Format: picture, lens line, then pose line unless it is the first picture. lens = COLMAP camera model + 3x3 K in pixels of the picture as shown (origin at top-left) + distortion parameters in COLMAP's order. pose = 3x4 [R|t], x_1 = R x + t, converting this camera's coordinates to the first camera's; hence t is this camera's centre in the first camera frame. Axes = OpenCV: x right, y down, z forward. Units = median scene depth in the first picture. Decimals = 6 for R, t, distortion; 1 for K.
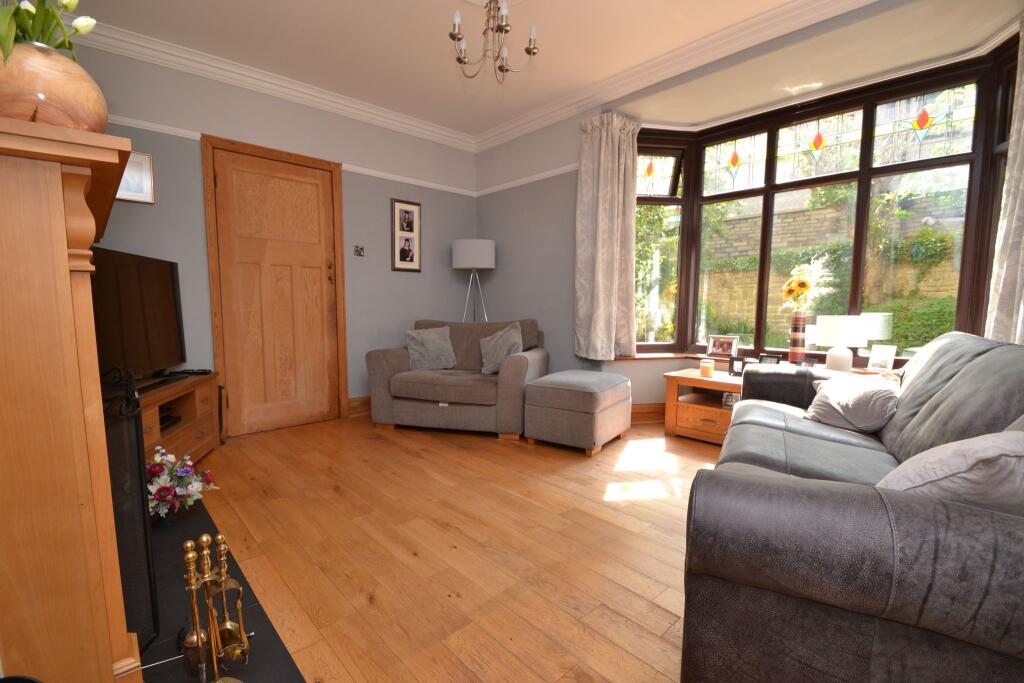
lens RADIAL K [[458.0, 0, 505.0], [0, 458.0, 350.0], [0, 0, 1]] dist [0.011775, -0.016717]
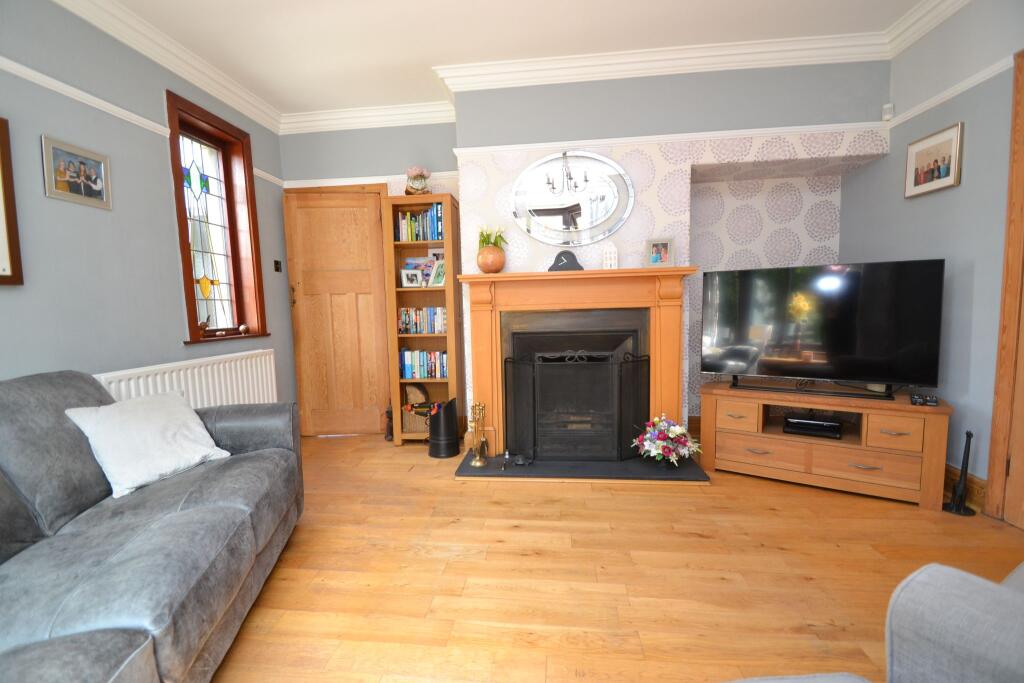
lens RADIAL K [[458.4, 0, 503.7], [0, 458.4, 348.2], [0, 0, 1]] dist [0.016845, -0.019622]
pose [[-0.749479, 0.080031, -0.657173, 0.363367], [-0.044728, 0.984277, 0.170877, -0.140311], [0.660515, 0.157463, -0.734115, 1.106654]]
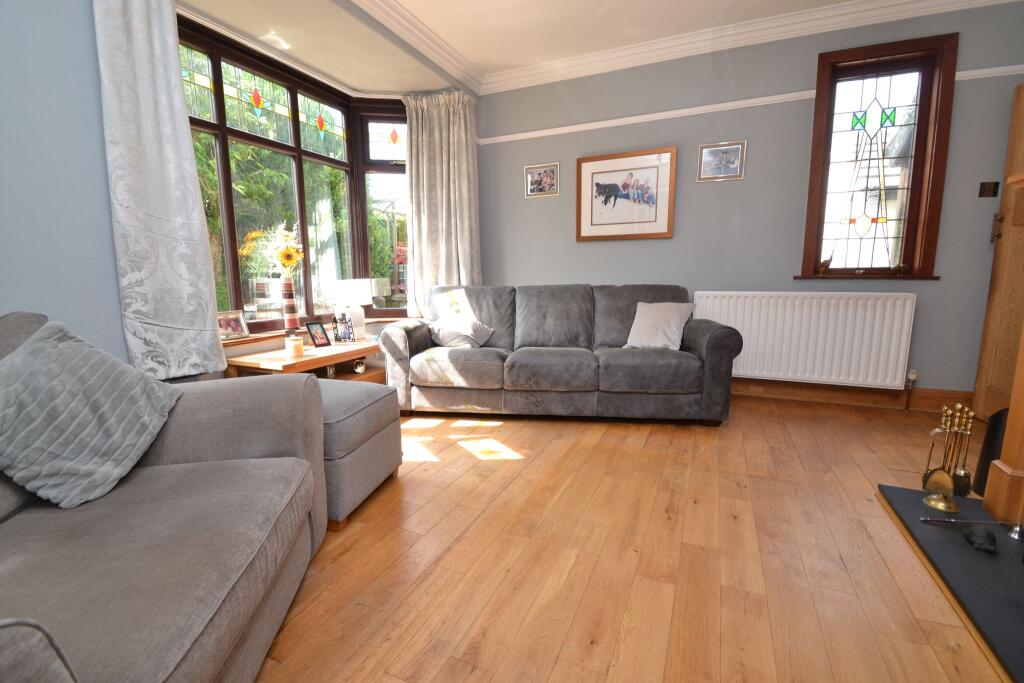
lens RADIAL K [[458.4, 0, 503.7], [0, 458.4, 348.2], [0, 0, 1]] dist [0.016845, -0.019622]
pose [[-0.393216, -0.144983, 0.907943, -0.513381], [0.106221, 0.973714, 0.201488, -0.094938], [-0.913290, 0.175671, -0.367480, 1.072590]]
